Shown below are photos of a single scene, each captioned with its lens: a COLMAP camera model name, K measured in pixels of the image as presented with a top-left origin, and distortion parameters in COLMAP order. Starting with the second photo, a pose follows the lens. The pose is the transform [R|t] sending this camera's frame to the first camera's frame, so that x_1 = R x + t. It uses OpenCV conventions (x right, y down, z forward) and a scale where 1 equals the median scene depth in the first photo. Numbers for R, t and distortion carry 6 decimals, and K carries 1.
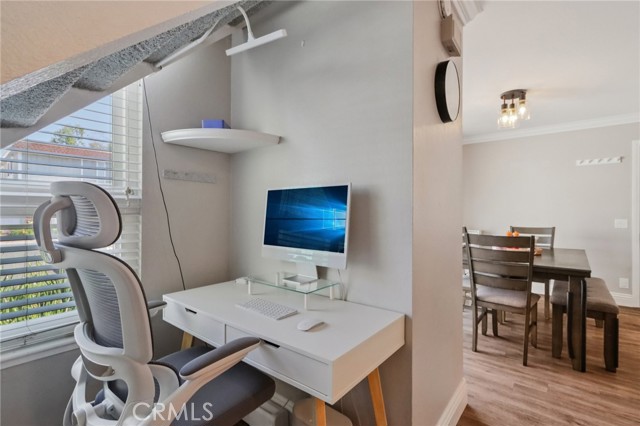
lens RADIAL K [[297.6, 0, 314.6], [0, 297.6, 212.6], [0, 0, 1]] dist [0.001788, 0.000507]
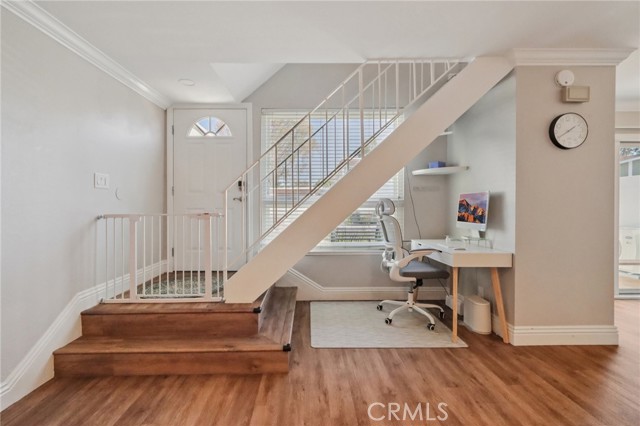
lens RADIAL K [[299.9, 0, 310.9], [0, 299.9, 207.9], [0, 0, 1]] dist [0.003622, 0.000010]
pose [[0.639225, -0.002018, -0.769017, 0.842772], [0.005916, 0.999980, 0.002294, 0.006877], [0.768997, -0.006016, 0.639224, -1.186813]]
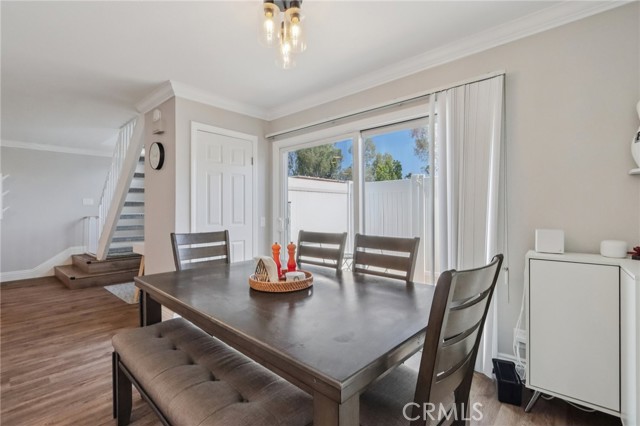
lens RADIAL K [[293.8, 0, 316.8], [0, 293.8, 214.0], [0, 0, 1]] dist [-0.001952, -0.000046]
pose [[-0.052198, -0.003797, -0.998630, 2.600551], [0.002765, 0.999988, -0.003947, 0.029455], [0.998633, -0.002968, -0.052187, 2.367552]]
